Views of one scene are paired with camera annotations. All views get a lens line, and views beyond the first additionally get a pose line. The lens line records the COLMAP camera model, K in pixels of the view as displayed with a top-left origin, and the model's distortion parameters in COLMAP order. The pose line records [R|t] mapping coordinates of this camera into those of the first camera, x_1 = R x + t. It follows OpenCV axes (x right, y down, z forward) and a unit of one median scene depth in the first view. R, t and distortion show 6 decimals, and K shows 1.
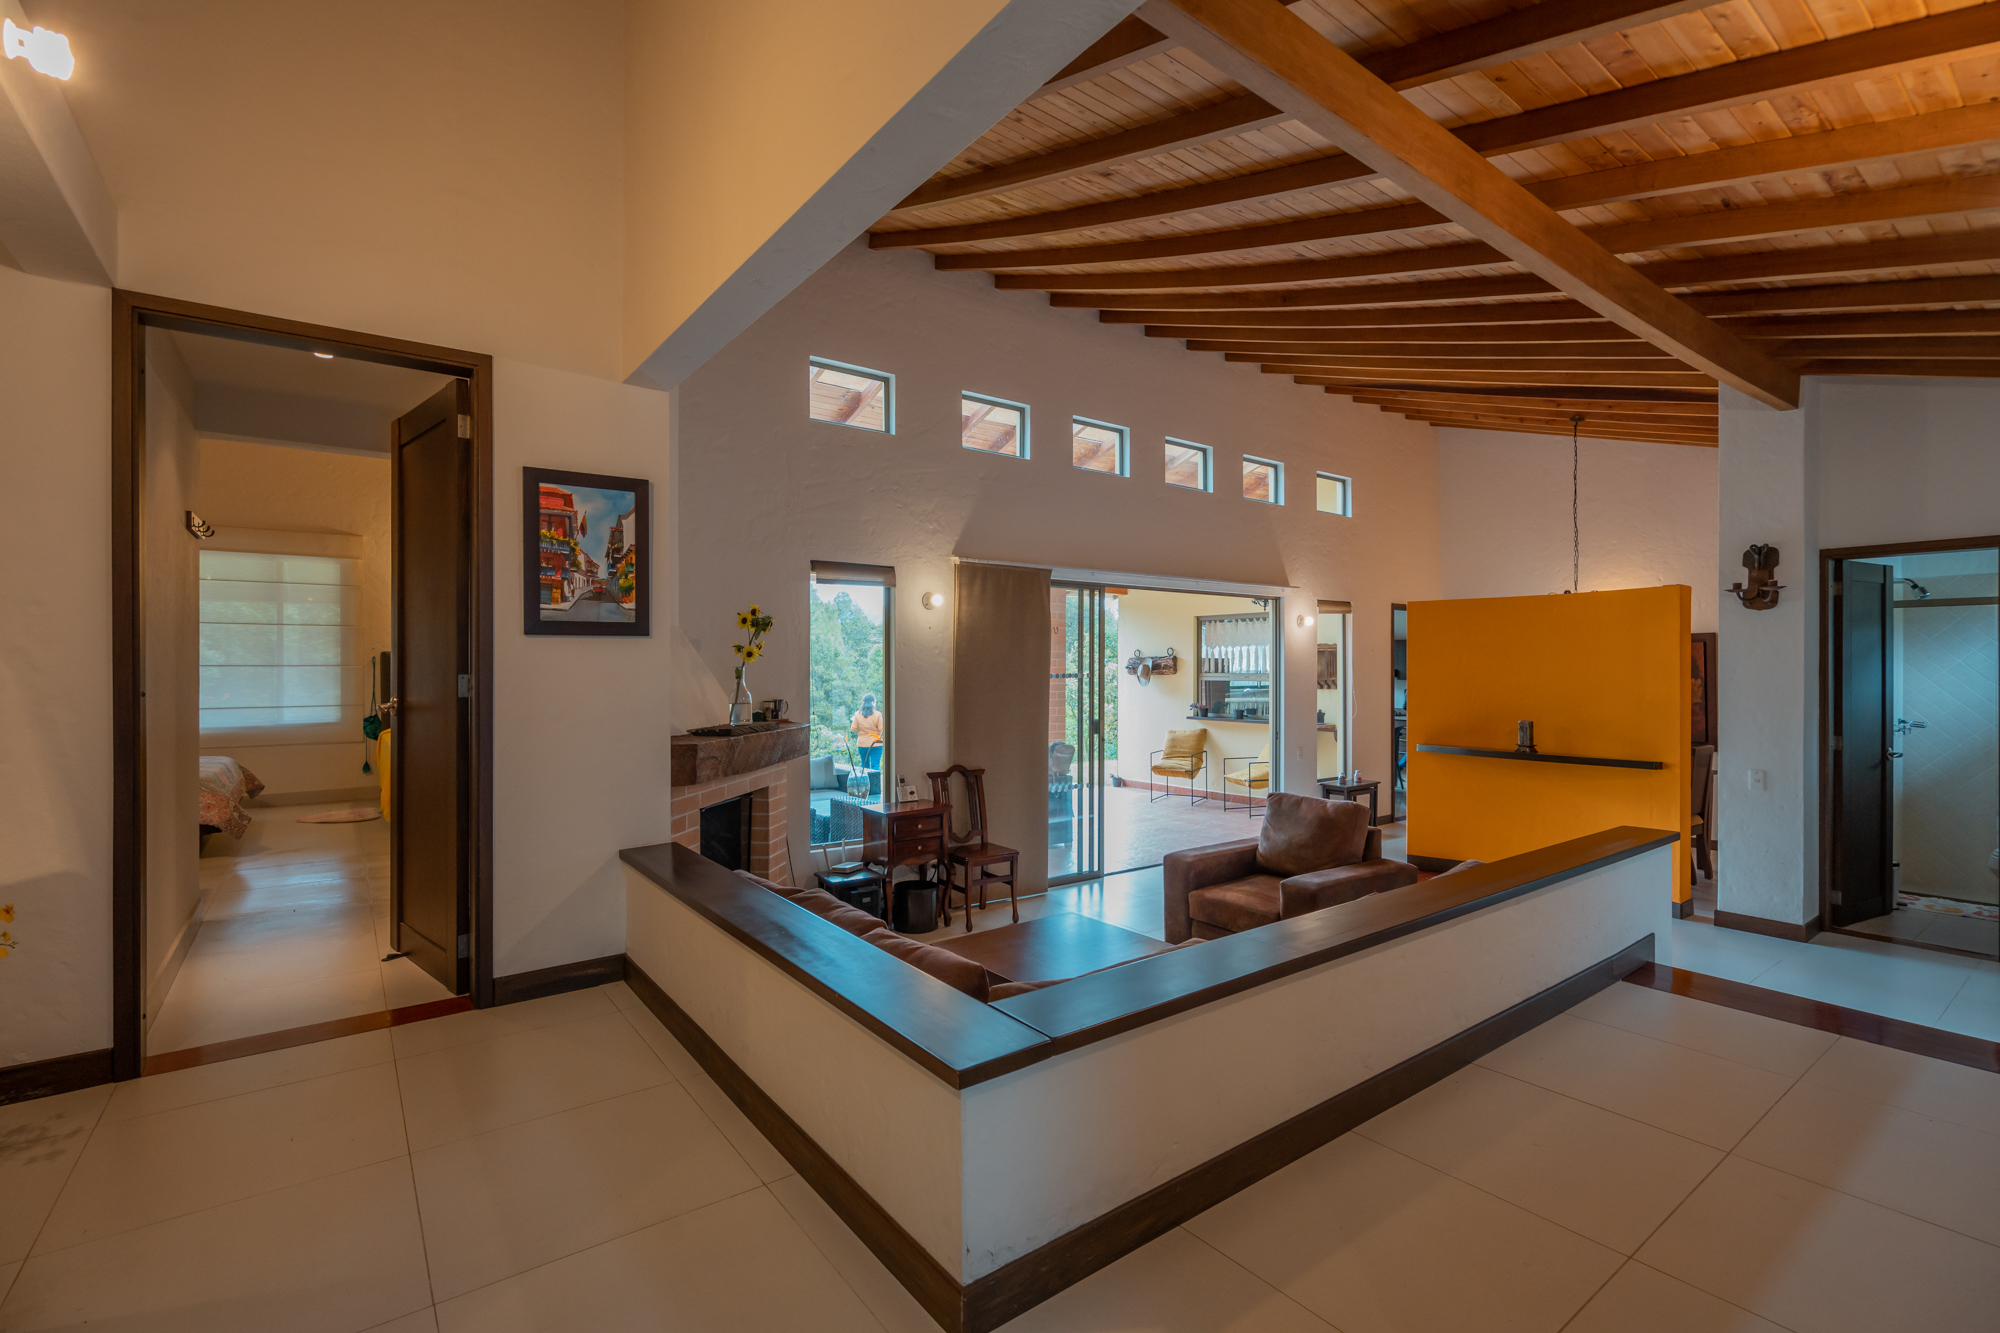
lens RADIAL K [[909.3, 0, 1005.2], [0, 909.3, 675.0], [0, 0, 1]] dist [0.001686, 0.002043]
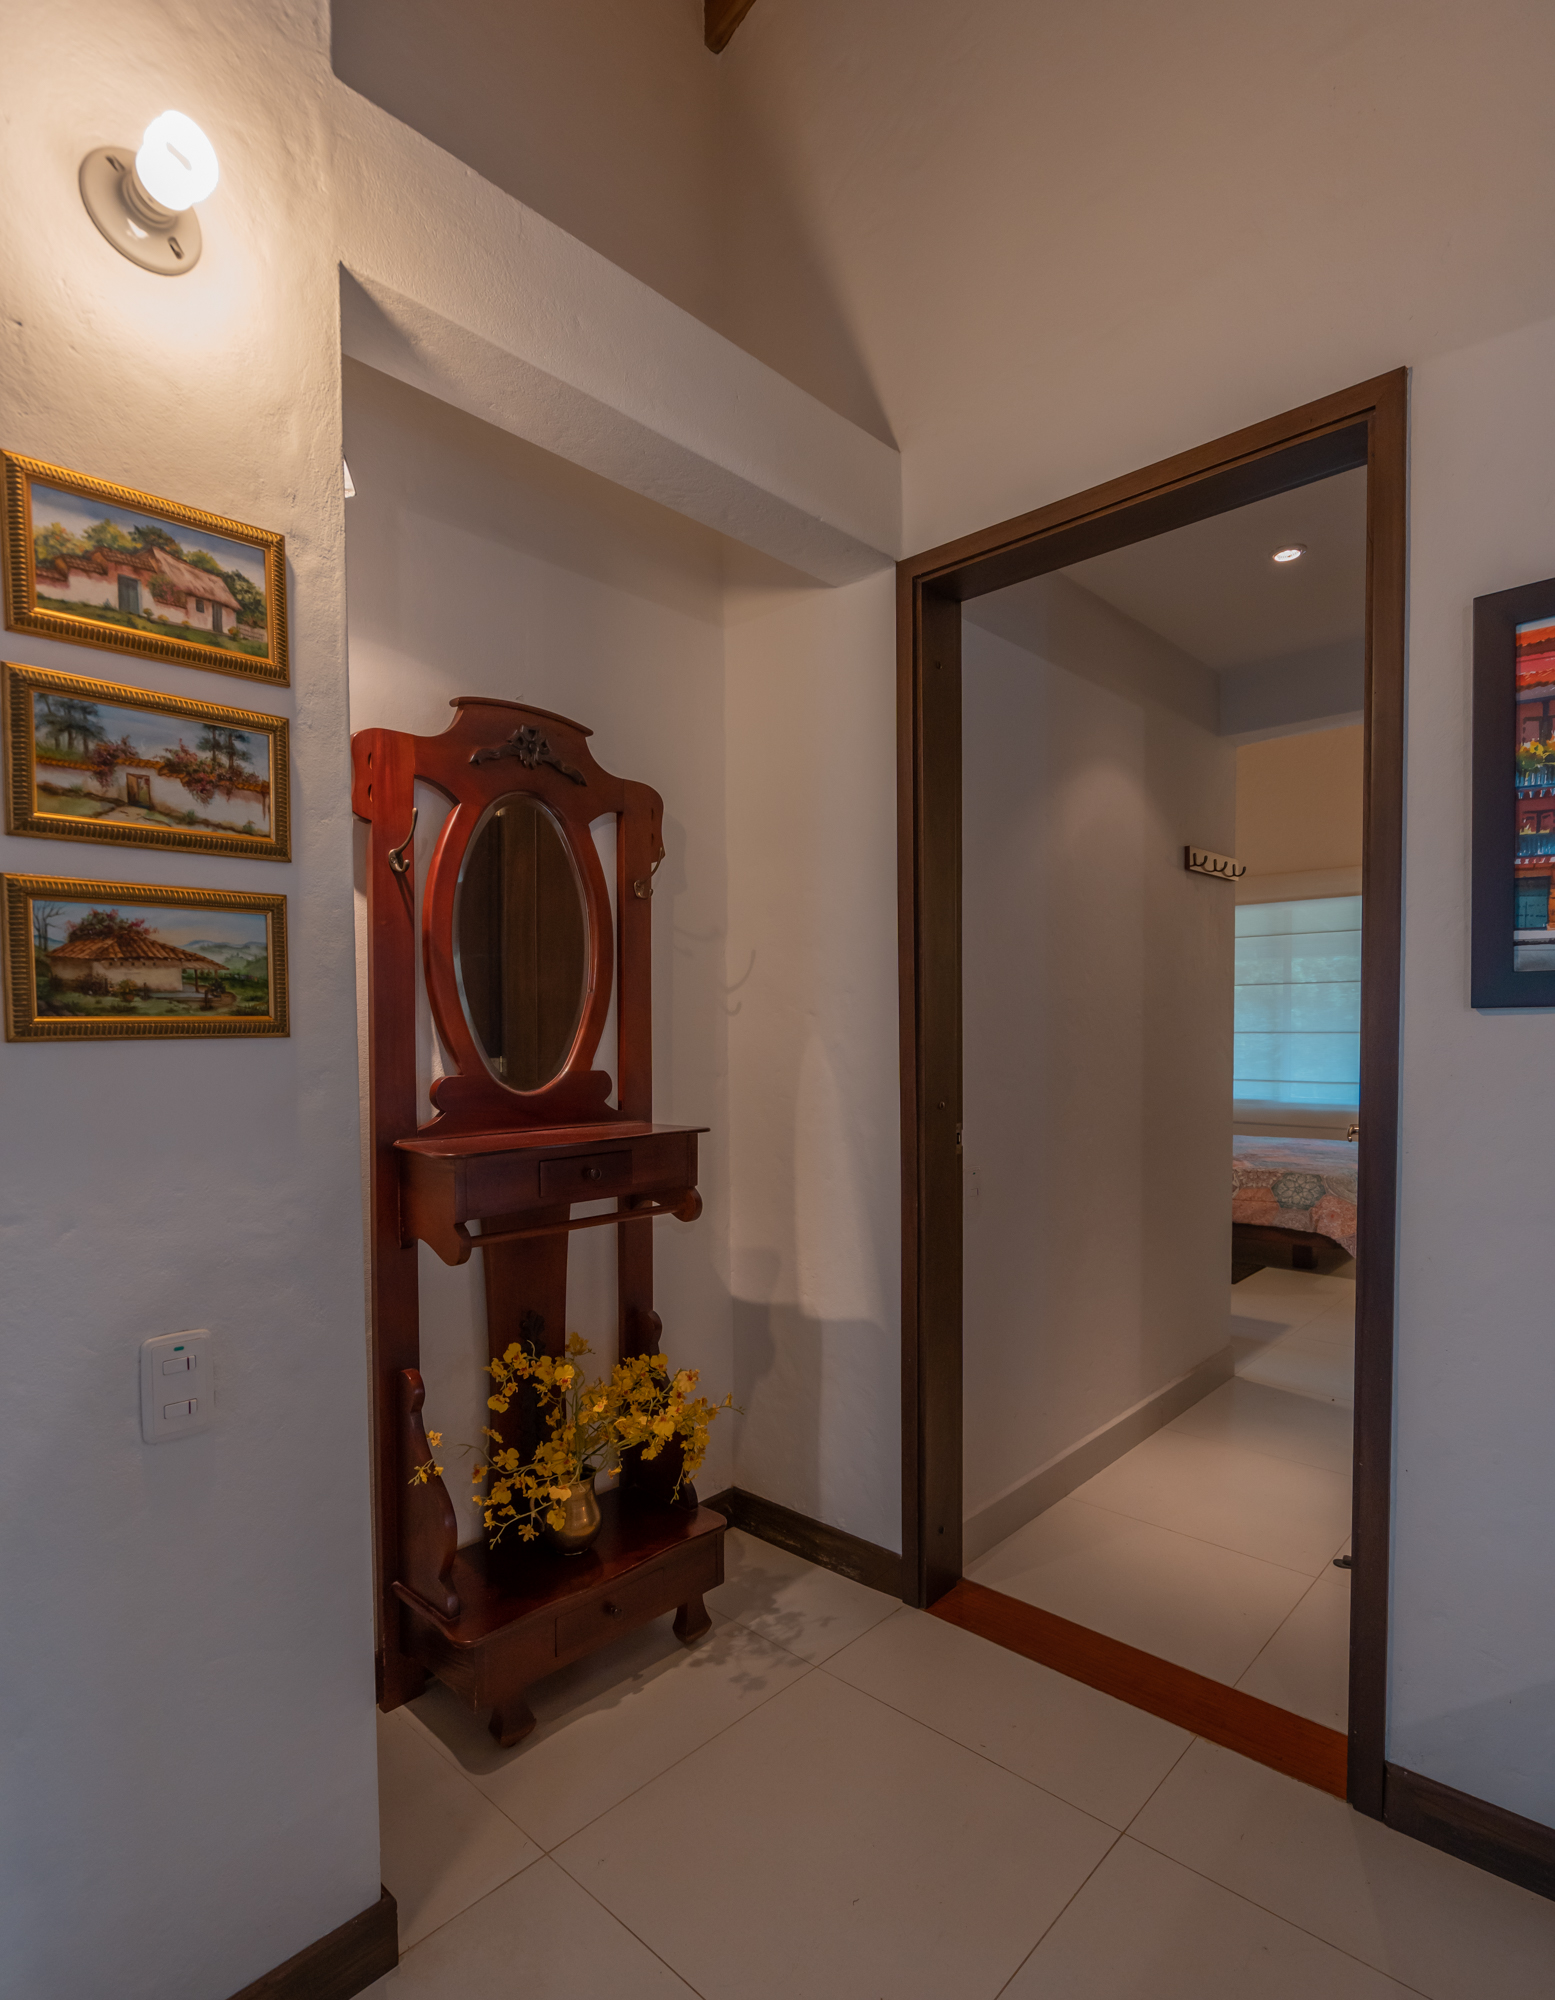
lens RADIAL K [[1040.1, 0, 767.4], [0, 1040.1, 1078.6], [0, 0, 1]] dist [-0.004642, -0.000339]
pose [[0.175380, 0.051121, -0.983173, -0.113481], [0.009261, 0.998521, 0.053571, -0.040348], [0.984457, -0.018501, 0.174648, 0.592407]]
